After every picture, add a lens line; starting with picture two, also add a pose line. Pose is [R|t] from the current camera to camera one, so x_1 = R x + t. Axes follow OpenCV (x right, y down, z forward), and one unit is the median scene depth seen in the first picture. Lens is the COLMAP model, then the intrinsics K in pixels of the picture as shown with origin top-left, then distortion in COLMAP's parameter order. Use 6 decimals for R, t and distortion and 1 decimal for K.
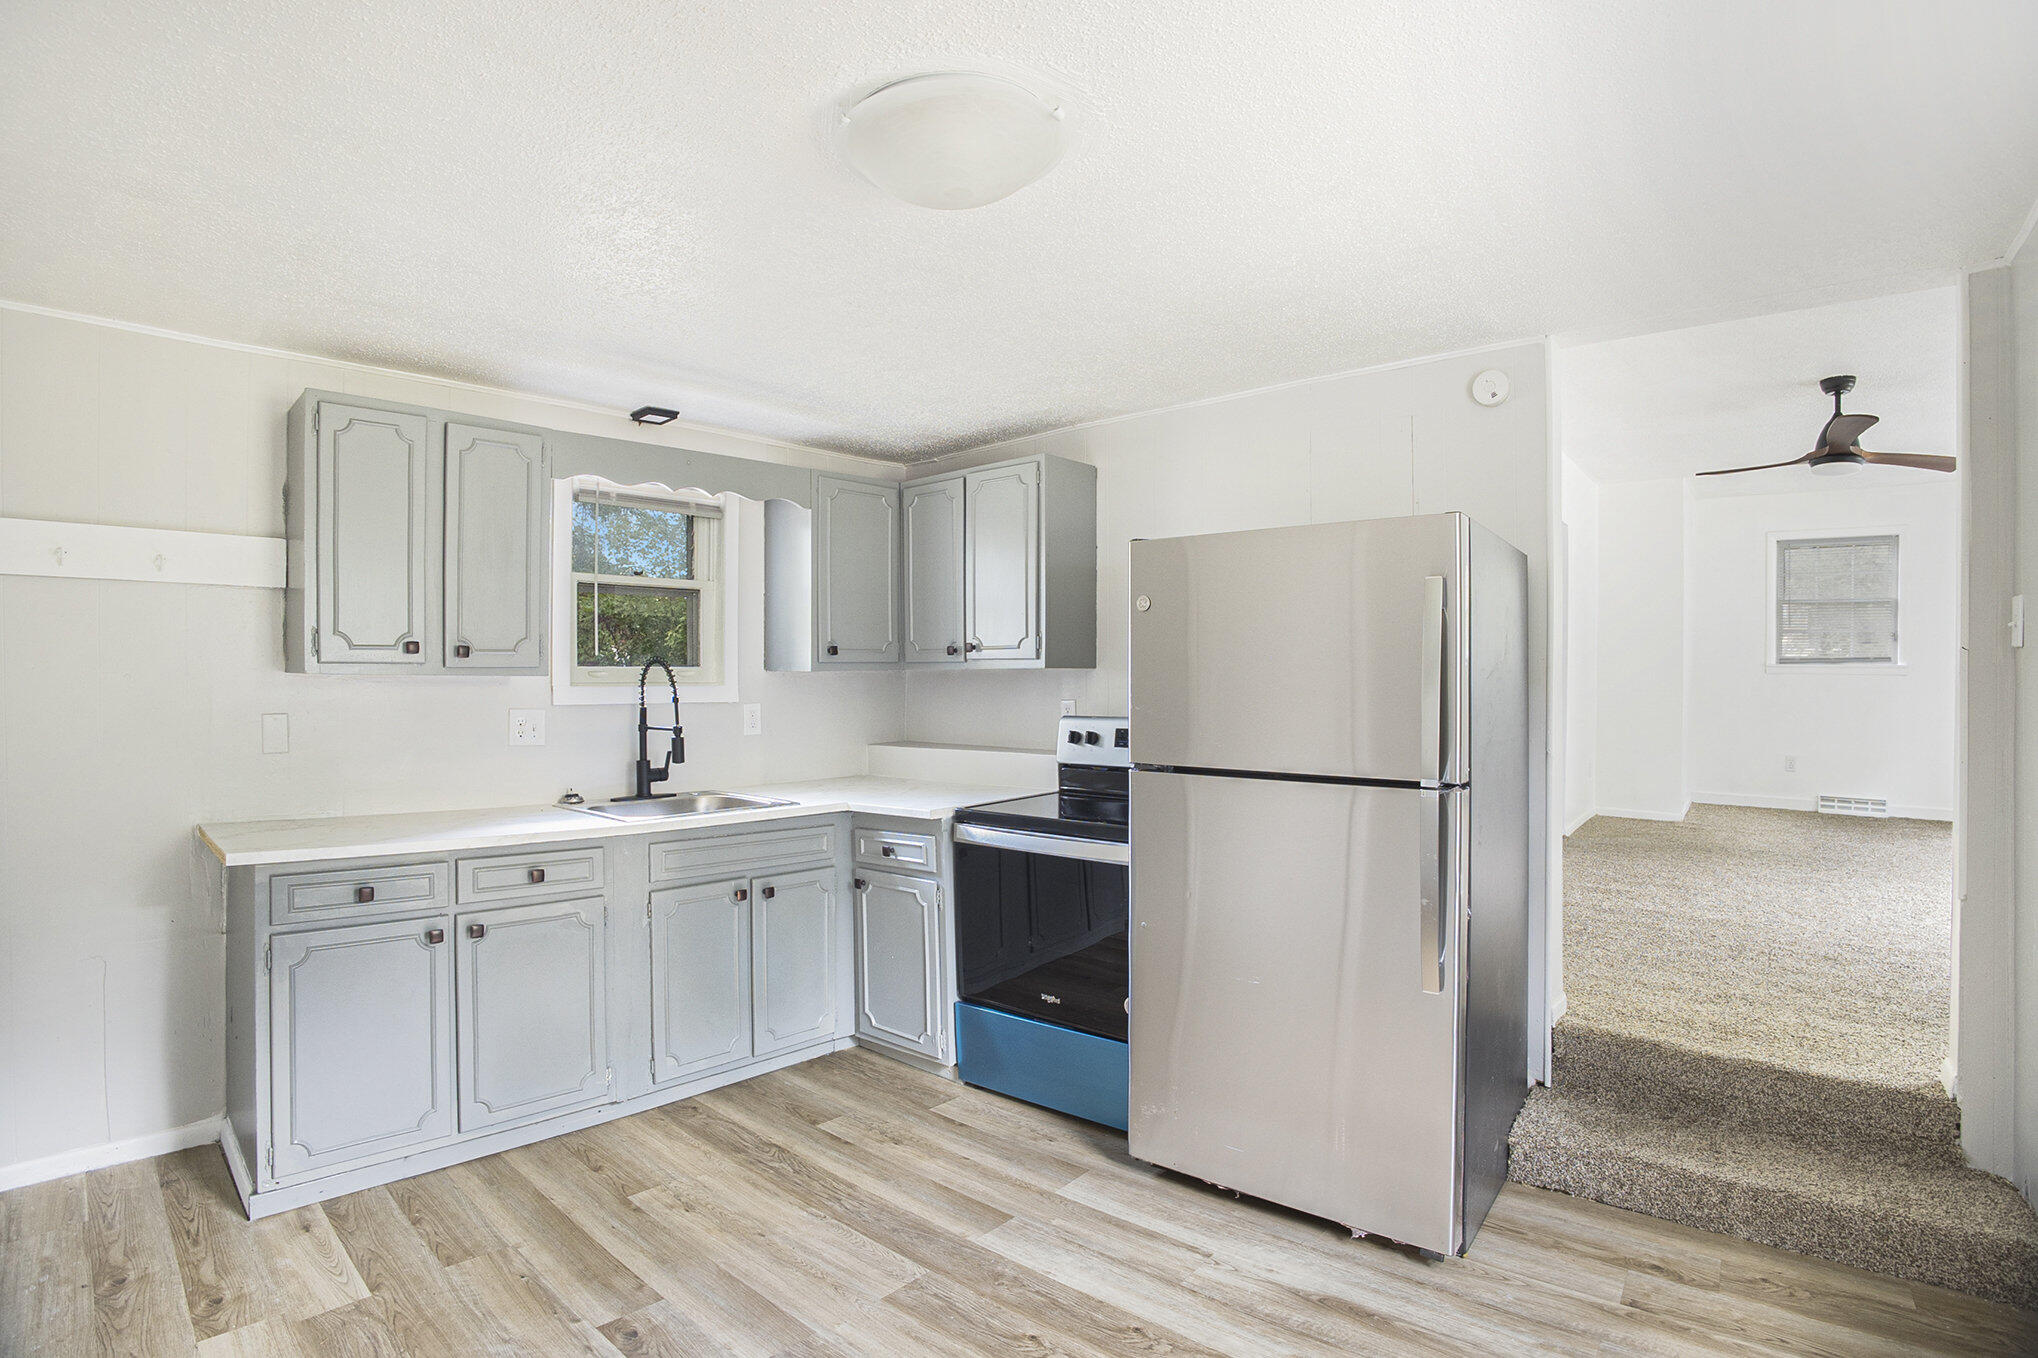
lens RADIAL K [[1066.2, 0, 1007.3], [0, 1066.2, 601.3], [0, 0, 1]] dist [-0.061903, 0.000833]
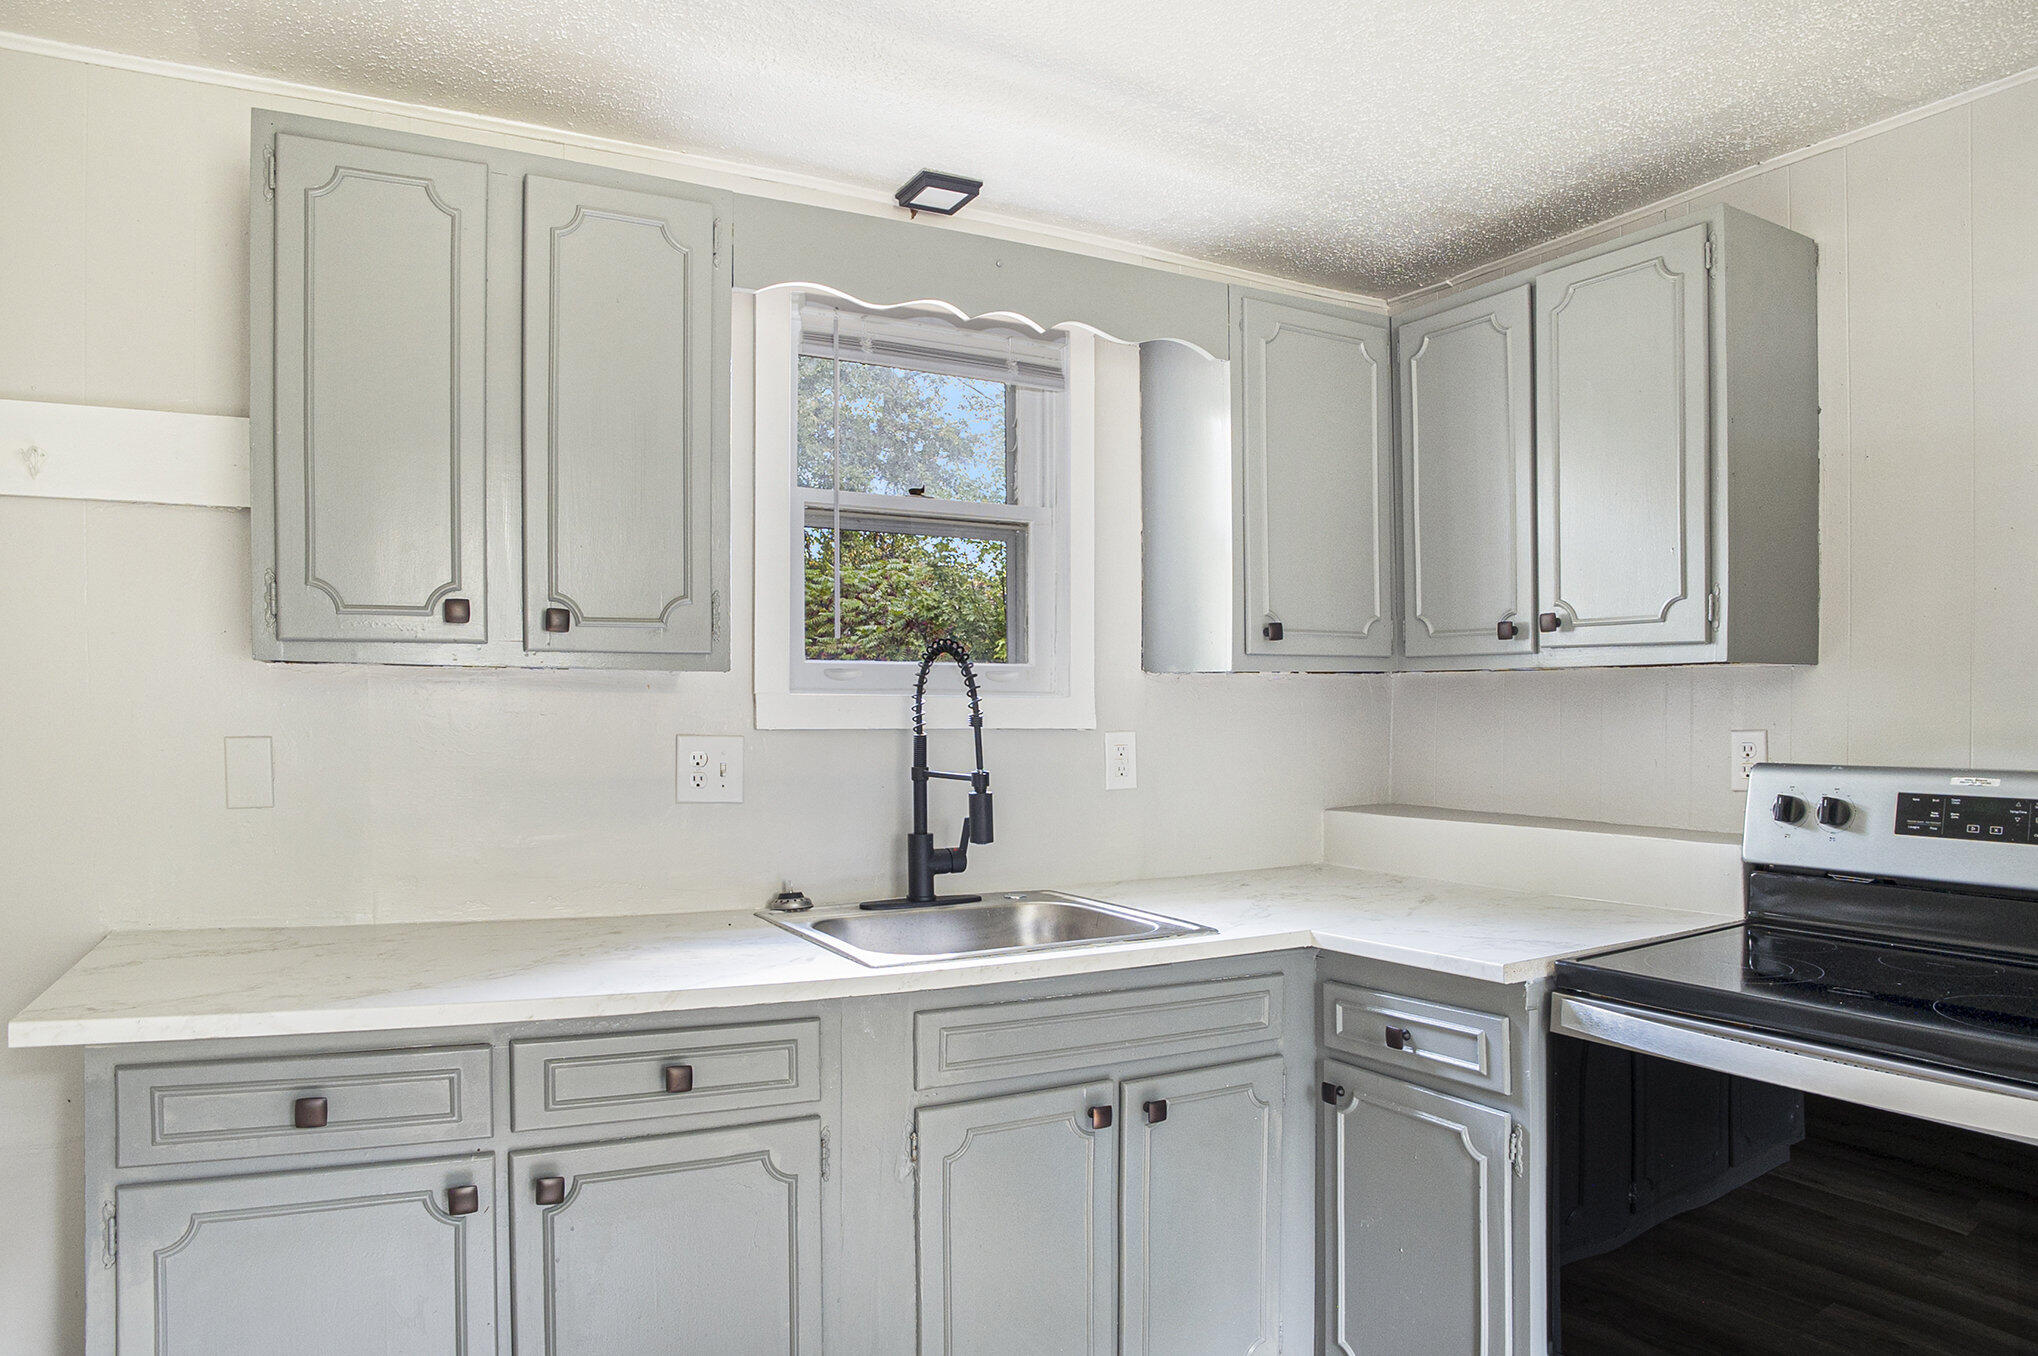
lens RADIAL K [[1286.1, 0, 1013.7], [0, 1286.1, 719.6], [0, 0, 1]] dist [-0.085737, 0.001723]
pose [[0.949157, 0.008486, -0.314688, -0.095894], [0.015885, 0.997072, 0.074800, 0.045138], [0.314402, -0.075996, 0.946243, 0.405095]]
